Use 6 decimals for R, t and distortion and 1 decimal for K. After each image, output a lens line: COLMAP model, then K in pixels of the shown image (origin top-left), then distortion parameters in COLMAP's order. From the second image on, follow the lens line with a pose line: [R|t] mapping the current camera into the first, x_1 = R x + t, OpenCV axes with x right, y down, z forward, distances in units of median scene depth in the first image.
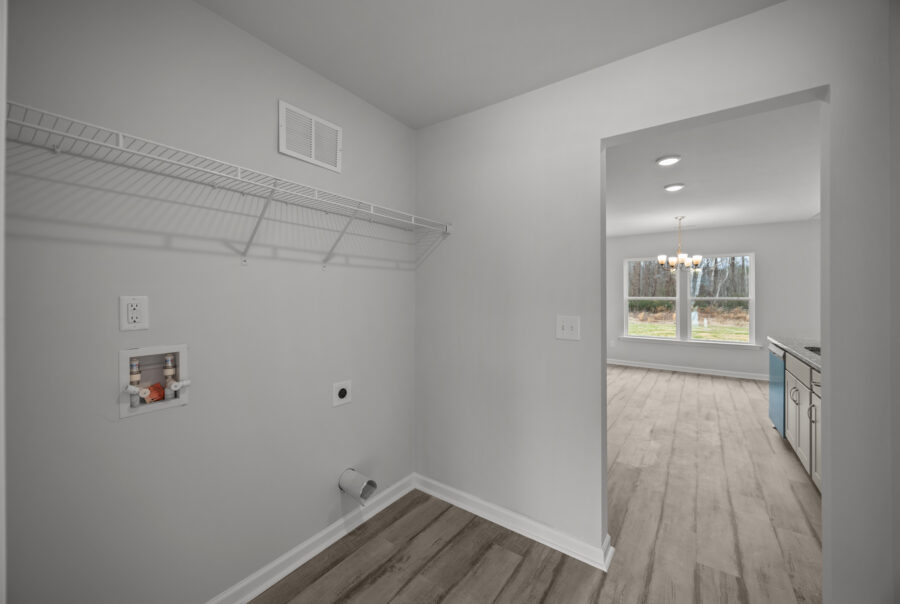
lens RADIAL K [[345.1, 0, 452.2], [0, 345.1, 296.6], [0, 0, 1]] dist [0.000426, 0.000066]
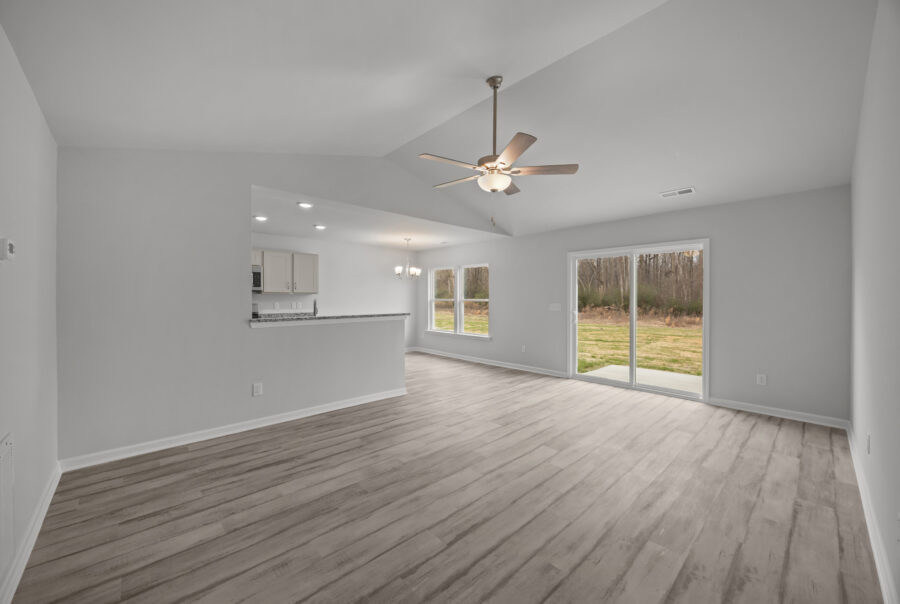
lens RADIAL K [[345.1, 0, 452.2], [0, 345.1, 296.6], [0, 0, 1]] dist [0.000426, 0.000066]
pose [[0.983060, 0.003682, -0.183245, 1.086254], [-0.005057, 0.999962, -0.007037, 0.002985], [0.183212, 0.007845, 0.983042, -0.291883]]
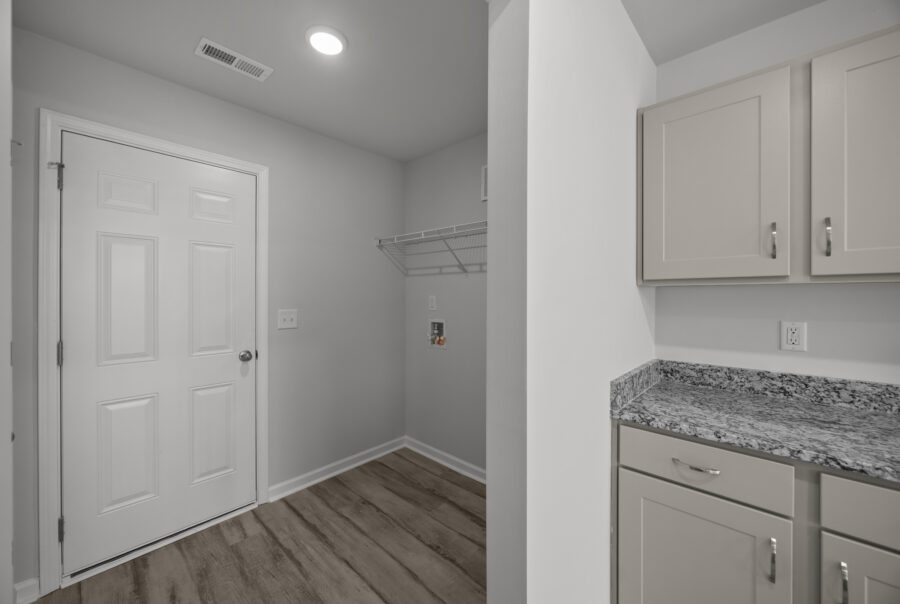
lens RADIAL K [[345.1, 0, 452.2], [0, 345.1, 296.6], [0, 0, 1]] dist [0.000426, 0.000066]
pose [[-0.121989, 0.003158, -0.992526, 0.327746], [-0.003546, 0.999987, 0.003618, -0.001311], [0.992525, 0.003961, -0.121976, 0.338540]]
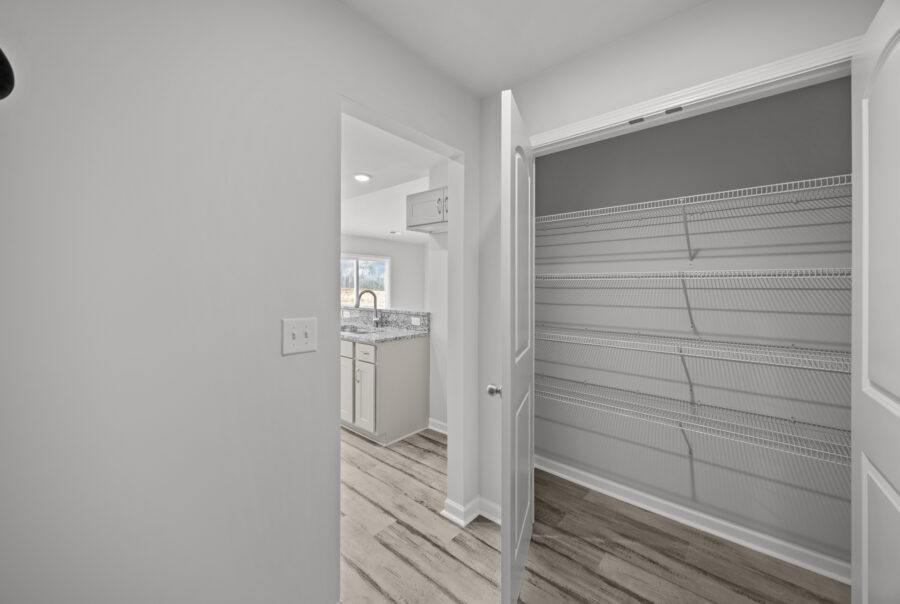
lens RADIAL K [[345.1, 0, 452.2], [0, 345.1, 296.6], [0, 0, 1]] dist [0.000426, 0.000066]
pose [[0.091678, -0.024598, 0.995485, -0.109286], [0.000615, 0.999696, 0.024645, -0.000835], [-0.995789, -0.001647, 0.091665, 0.224239]]
